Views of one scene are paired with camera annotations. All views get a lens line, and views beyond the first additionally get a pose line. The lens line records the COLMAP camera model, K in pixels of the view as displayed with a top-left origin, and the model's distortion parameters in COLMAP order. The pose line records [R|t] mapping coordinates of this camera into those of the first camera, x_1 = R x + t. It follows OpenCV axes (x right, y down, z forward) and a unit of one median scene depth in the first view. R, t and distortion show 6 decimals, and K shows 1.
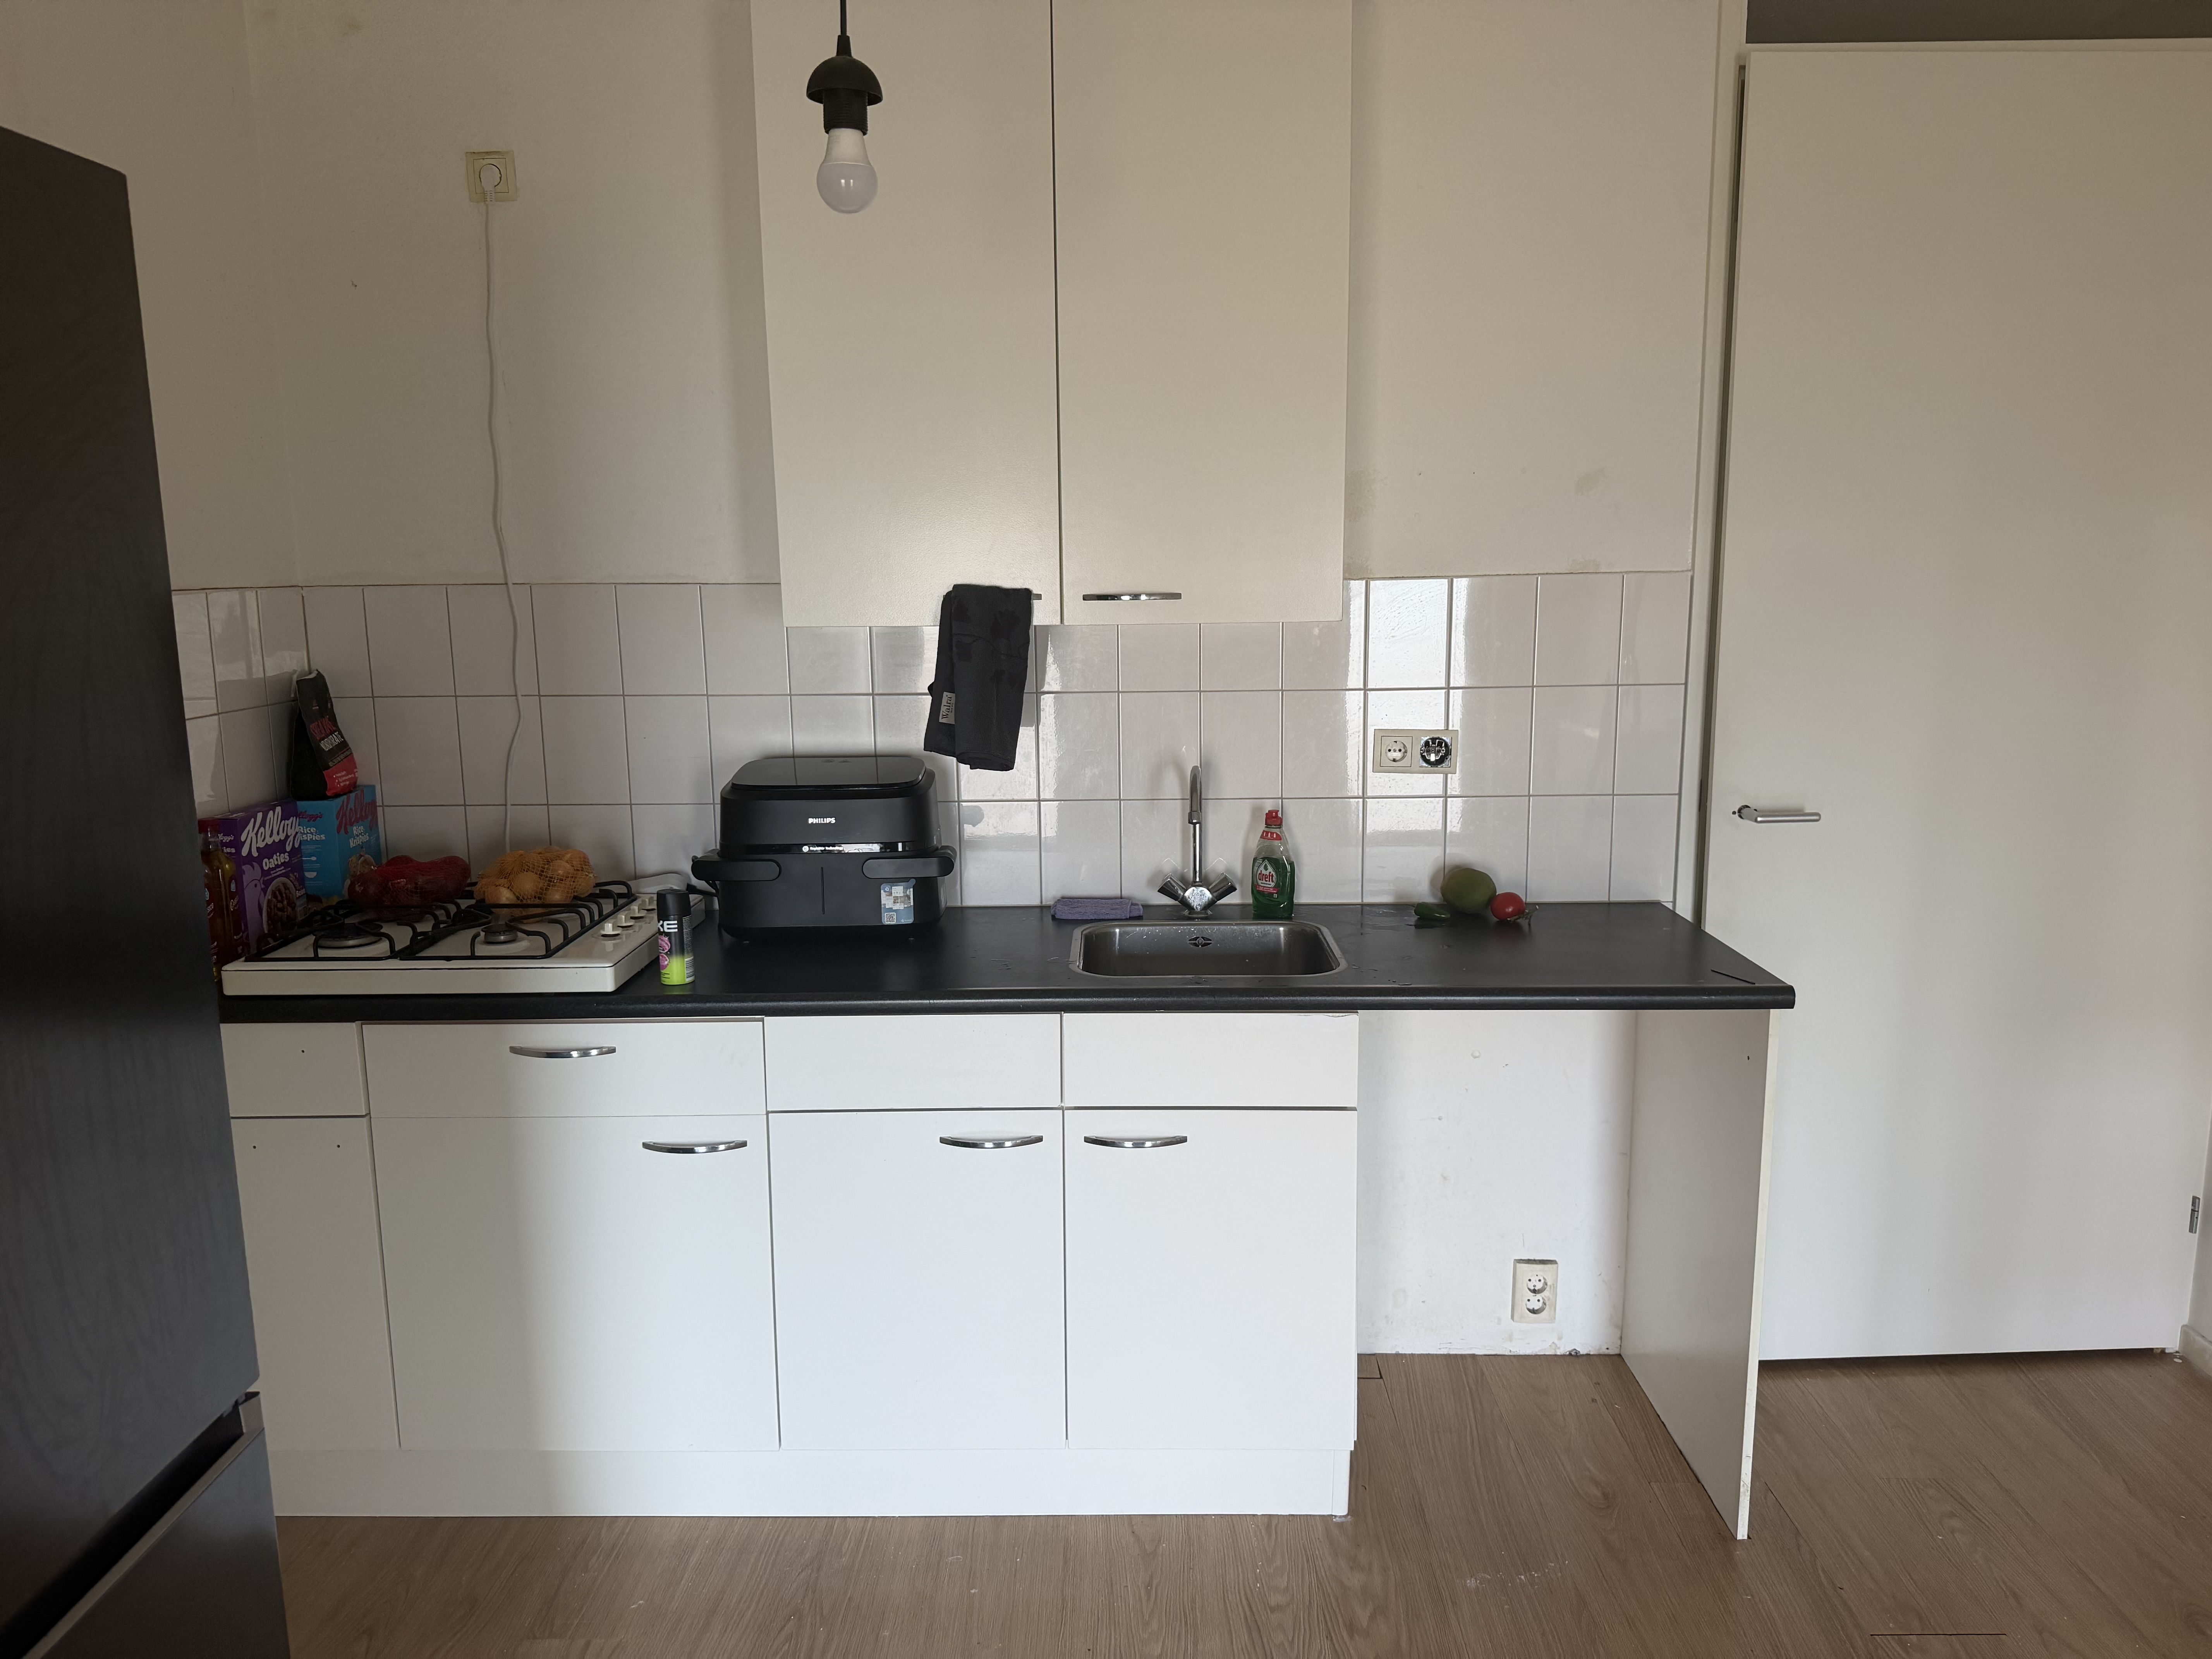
lens RADIAL K [[1549.1, 0, 1135.1], [0, 1549.1, 811.5], [0, 0, 1]] dist [0.044707, -0.048407]
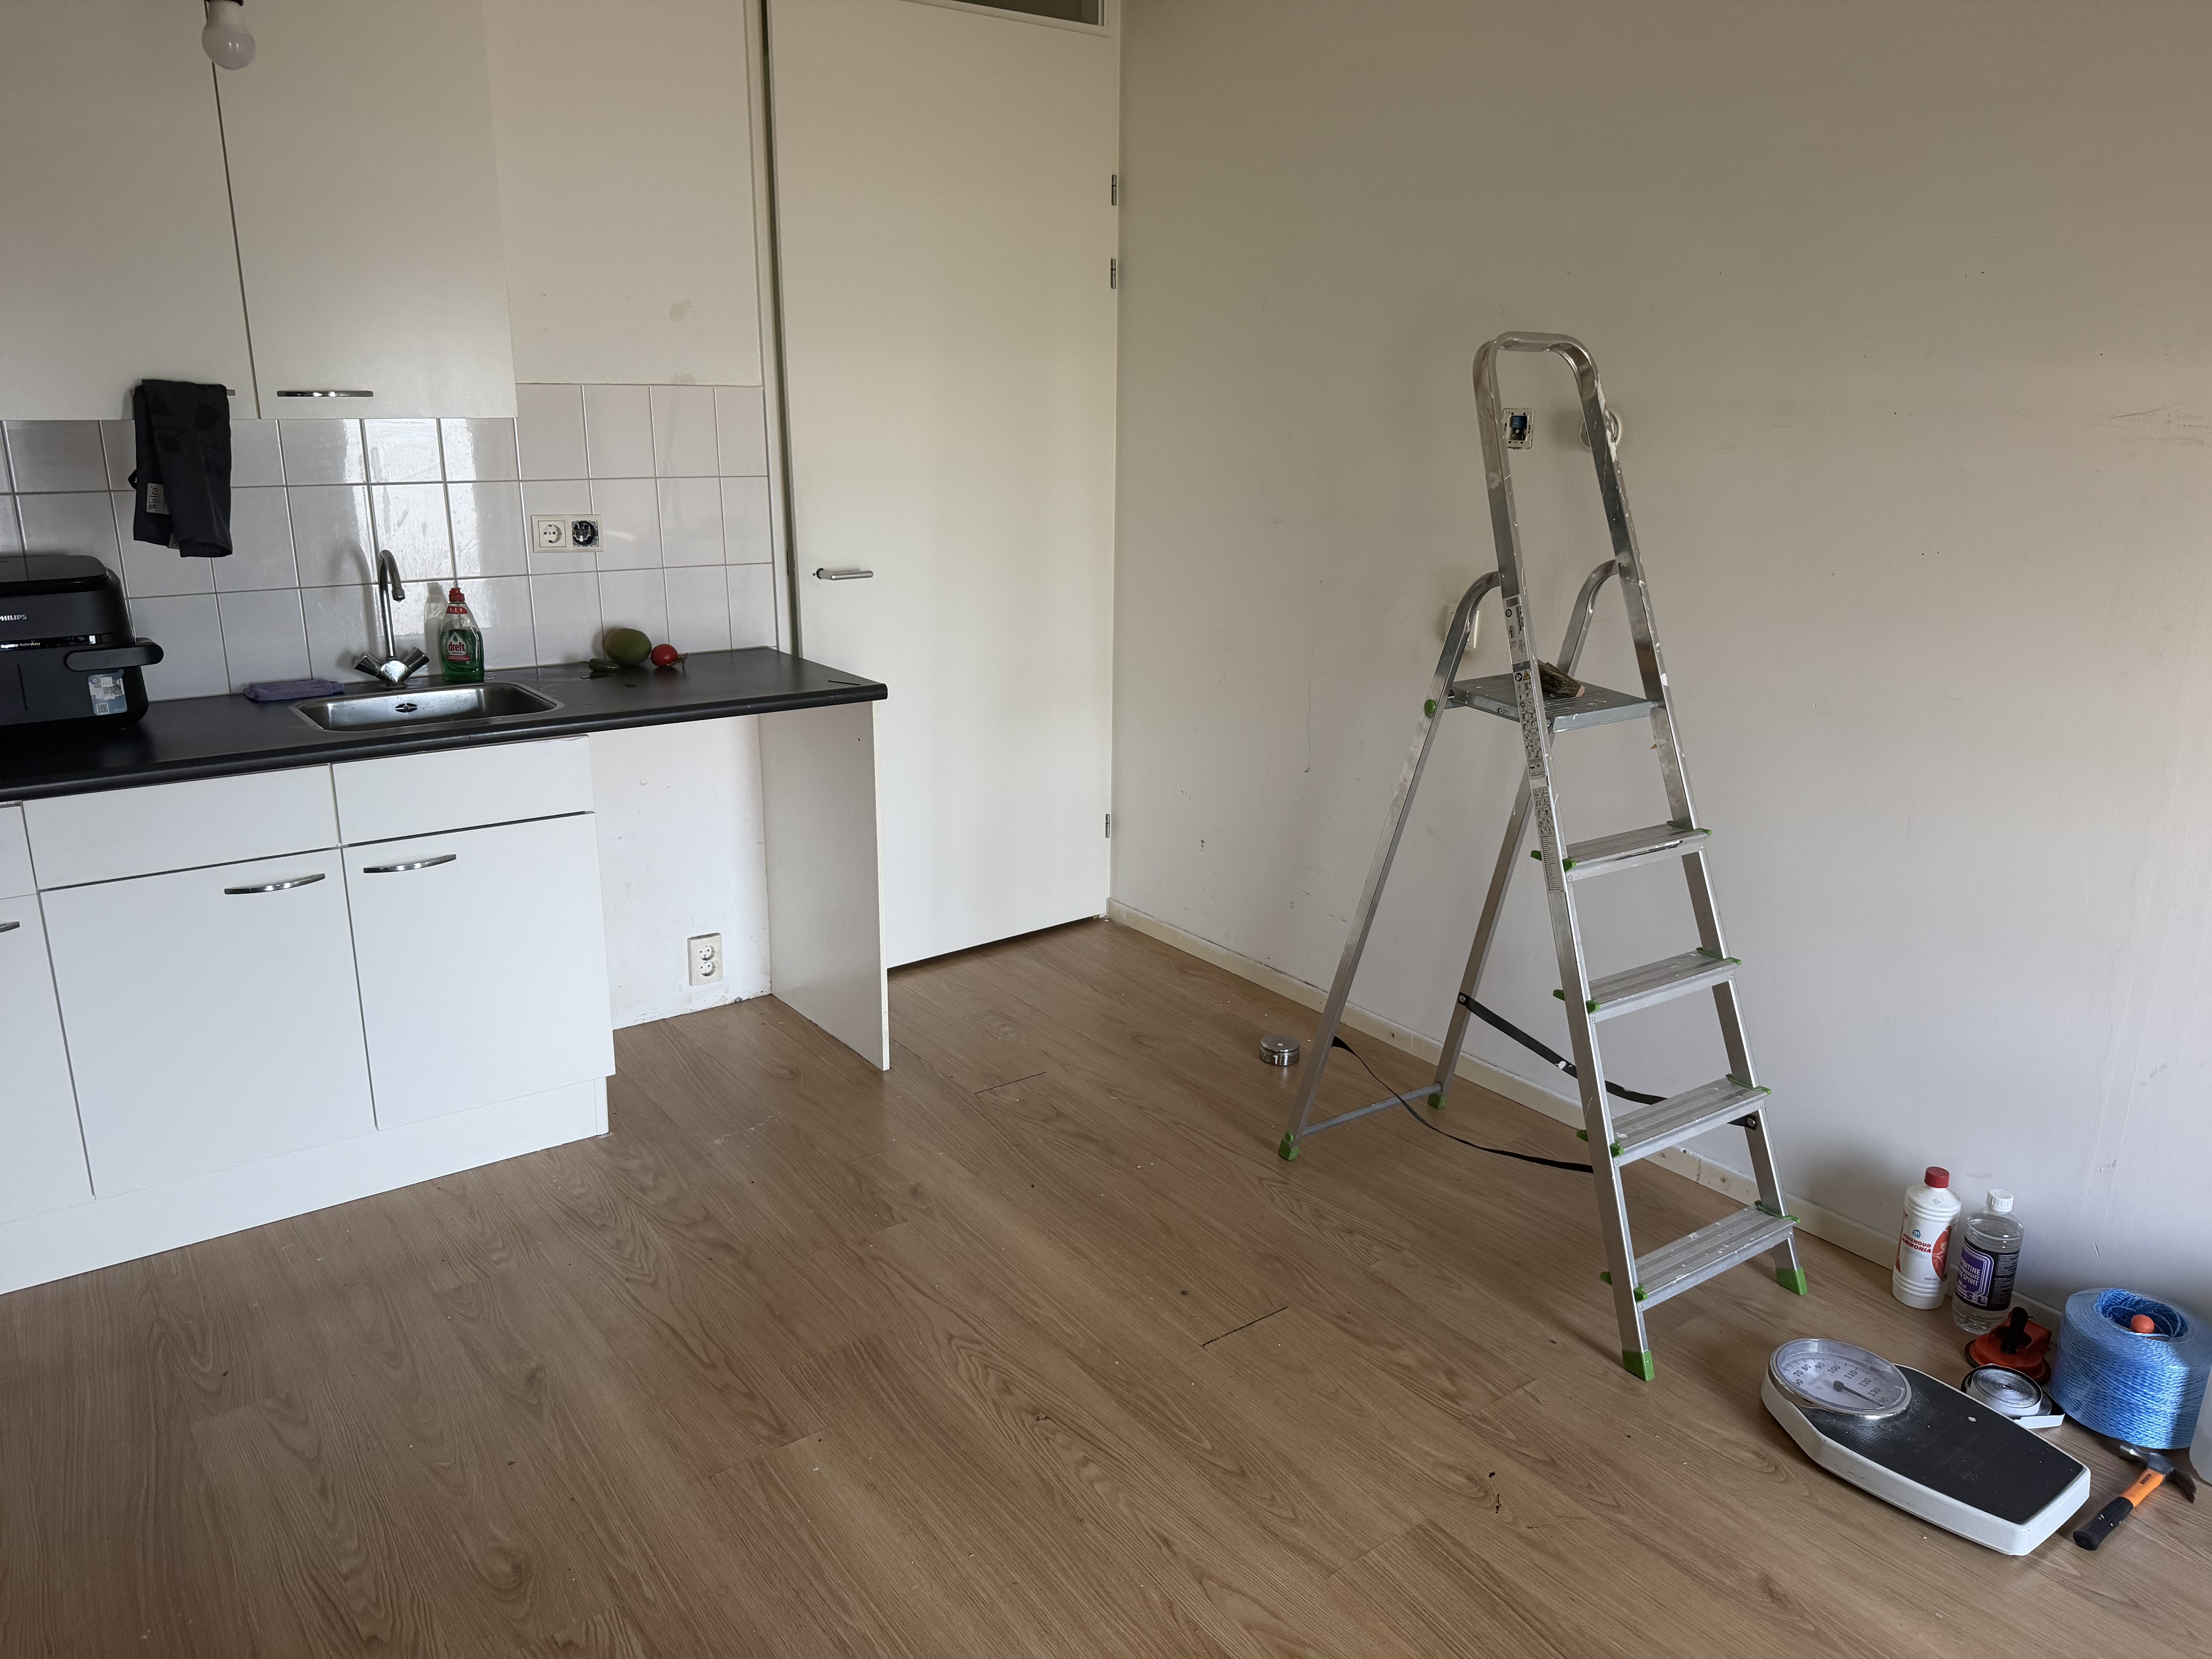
lens RADIAL K [[1549.1, 0, 1108.4], [0, 1549.1, 845.6], [0, 0, 1]] dist [0.044707, -0.048407]
pose [[0.800373, -0.152083, 0.579891, -0.234454], [0.075019, 0.985092, 0.154810, 0.046368], [-0.594790, -0.080403, 0.799850, -0.246298]]
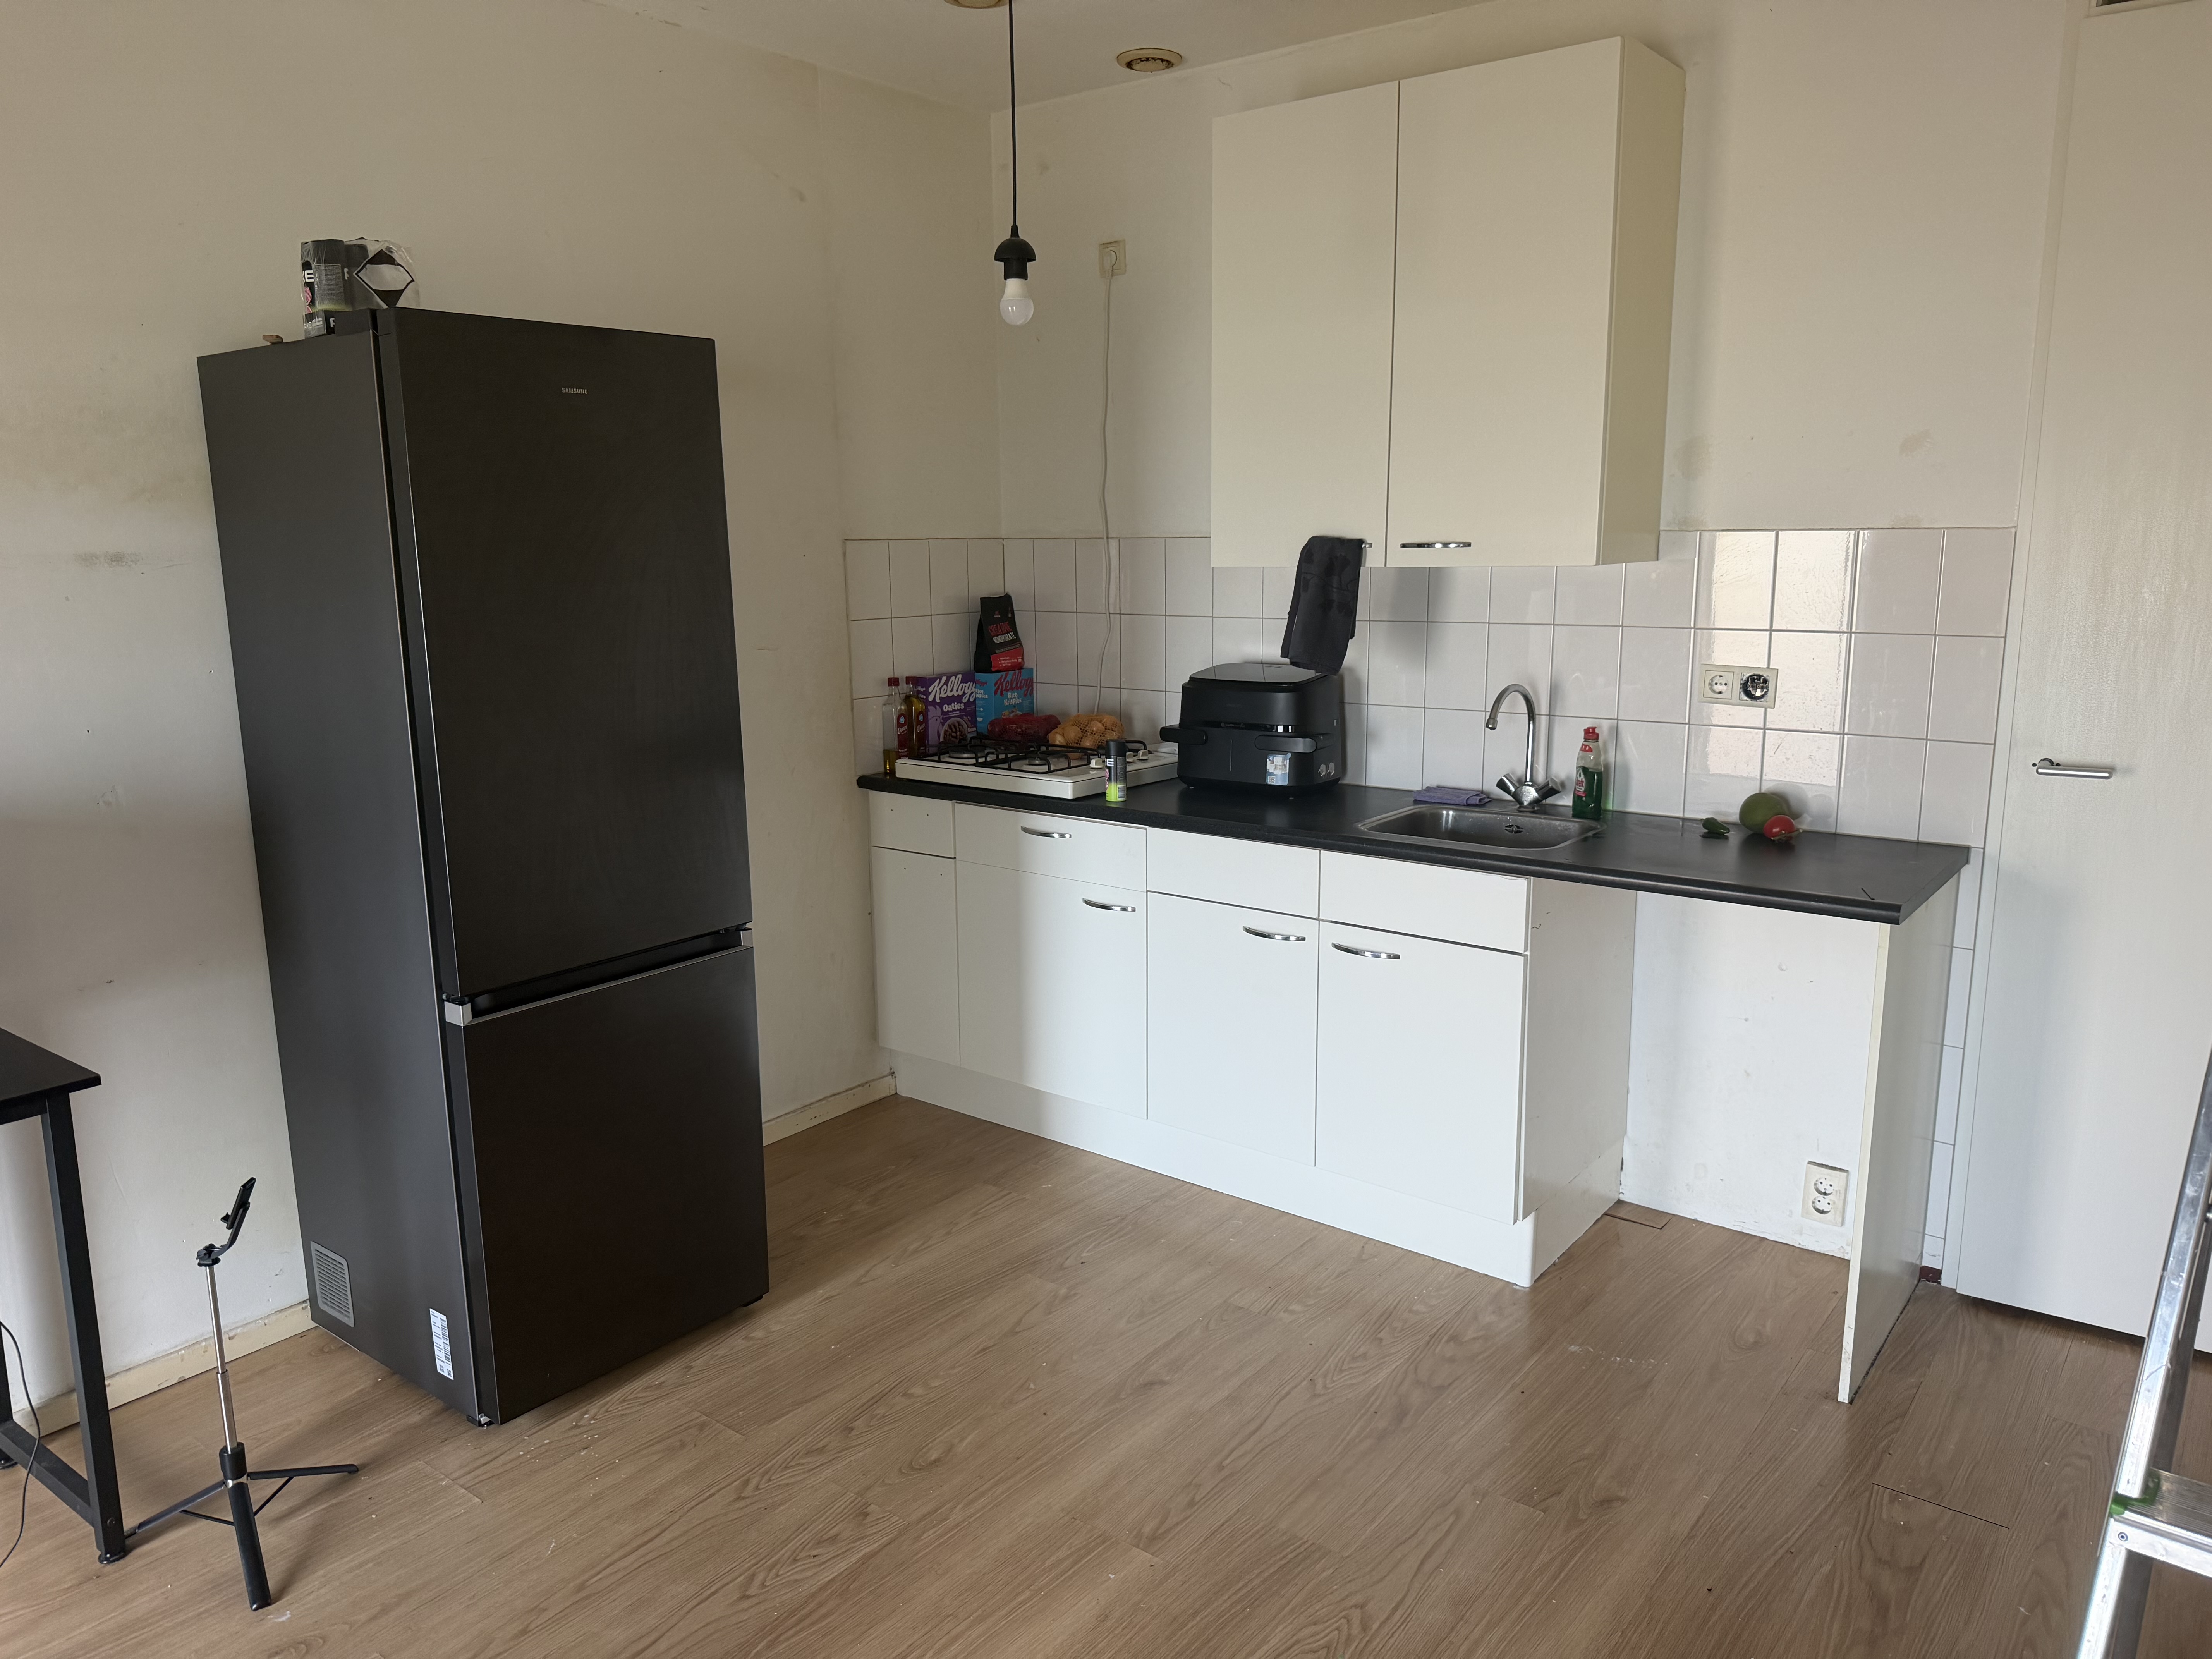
lens RADIAL K [[1549.1, 0, 1097.5], [0, 1549.1, 844.2], [0, 0, 1]] dist [0.044707, -0.048407]
pose [[0.786105, 0.122219, -0.605889, 0.549998], [-0.091189, 0.992461, 0.081886, 0.026284], [0.611330, -0.009120, 0.791324, -0.187153]]
